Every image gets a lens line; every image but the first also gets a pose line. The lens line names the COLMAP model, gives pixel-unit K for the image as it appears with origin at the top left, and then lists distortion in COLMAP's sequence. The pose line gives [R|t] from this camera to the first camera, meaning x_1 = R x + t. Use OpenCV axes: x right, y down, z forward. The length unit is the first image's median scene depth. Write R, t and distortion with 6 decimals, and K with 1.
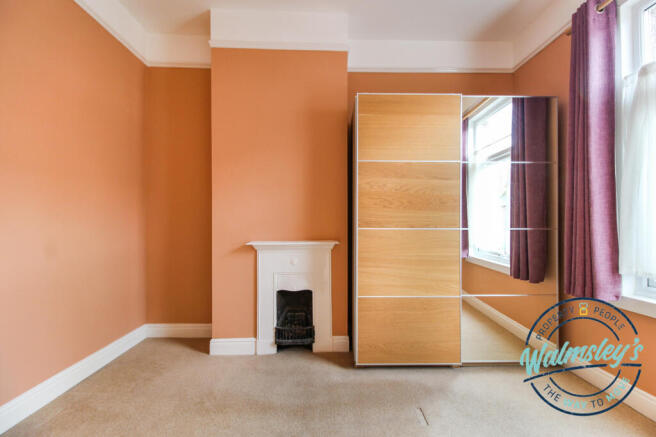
lens RADIAL K [[314.1, 0, 329.0], [0, 314.1, 223.3], [0, 0, 1]] dist [0.018049, -0.000860]
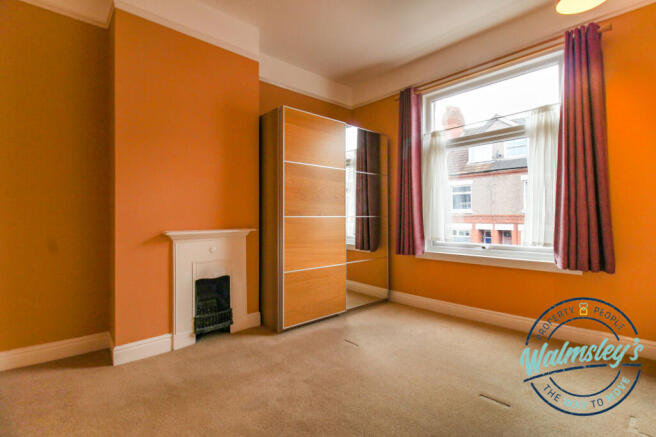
lens RADIAL K [[318.3, 0, 327.7], [0, 318.3, 213.9], [0, 0, 1]] dist [0.019753, -0.000662]
pose [[0.762199, 0.001471, 0.647341, -0.503033], [0.003186, 0.999977, -0.006023, 0.012507], [-0.647334, 0.006653, 0.762177, -0.041359]]
